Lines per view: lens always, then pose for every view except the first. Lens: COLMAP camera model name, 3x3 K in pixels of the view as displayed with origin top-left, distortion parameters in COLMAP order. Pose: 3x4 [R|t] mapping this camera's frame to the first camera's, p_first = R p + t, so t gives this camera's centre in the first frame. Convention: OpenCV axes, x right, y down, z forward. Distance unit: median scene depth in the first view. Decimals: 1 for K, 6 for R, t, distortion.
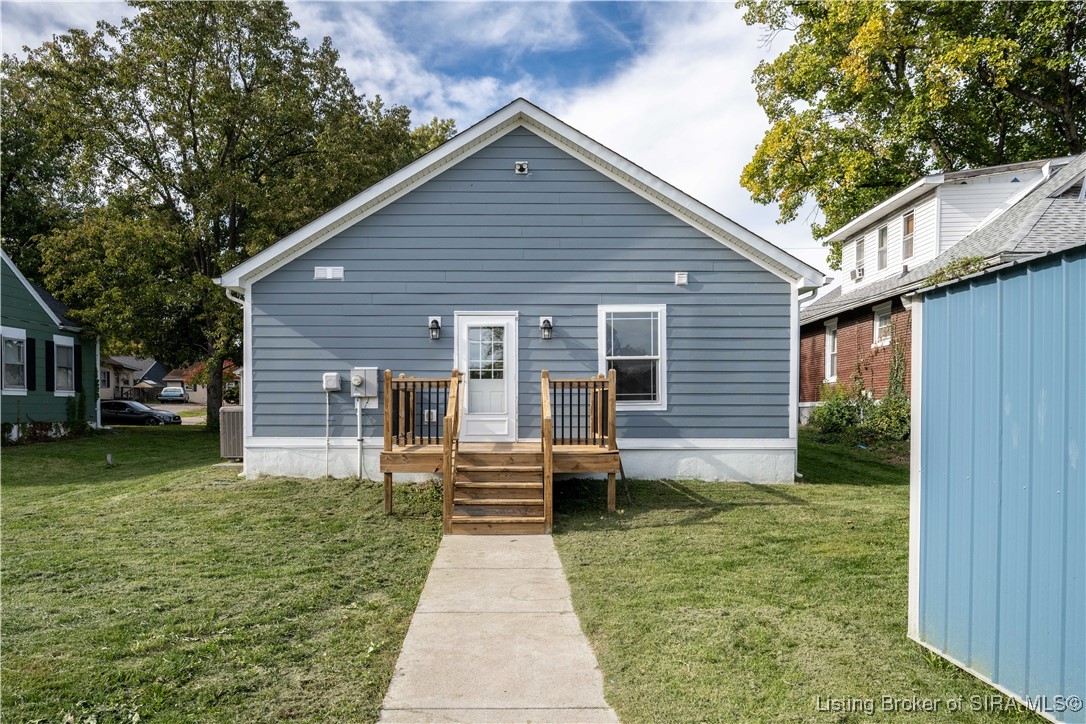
lens RADIAL K [[724.3, 0, 494.0], [0, 724.3, 414.5], [0, 0, 1]] dist [-0.006032, 0.000433]
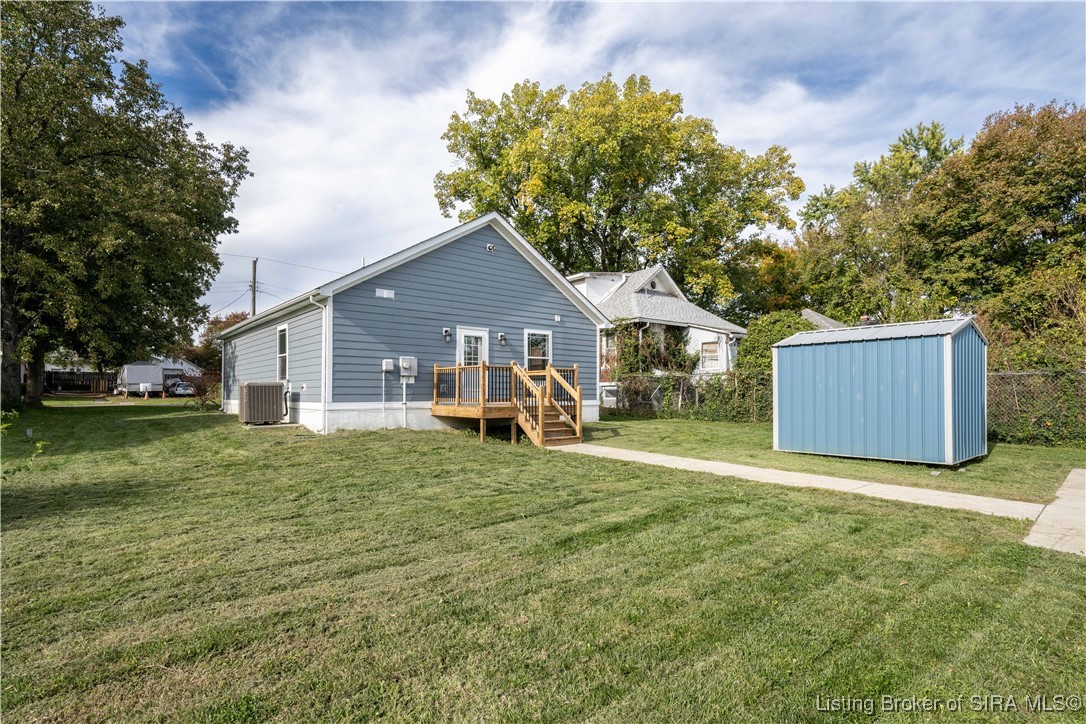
lens RADIAL K [[526.4, 0, 555.1], [0, 526.4, 380.1], [0, 0, 1]] dist [-0.002015, -0.000749]
pose [[0.751202, 0.013846, 0.659927, -0.684113], [0.008519, 0.999493, -0.030669, 0.022070], [-0.660017, 0.028660, 0.750704, -0.058101]]
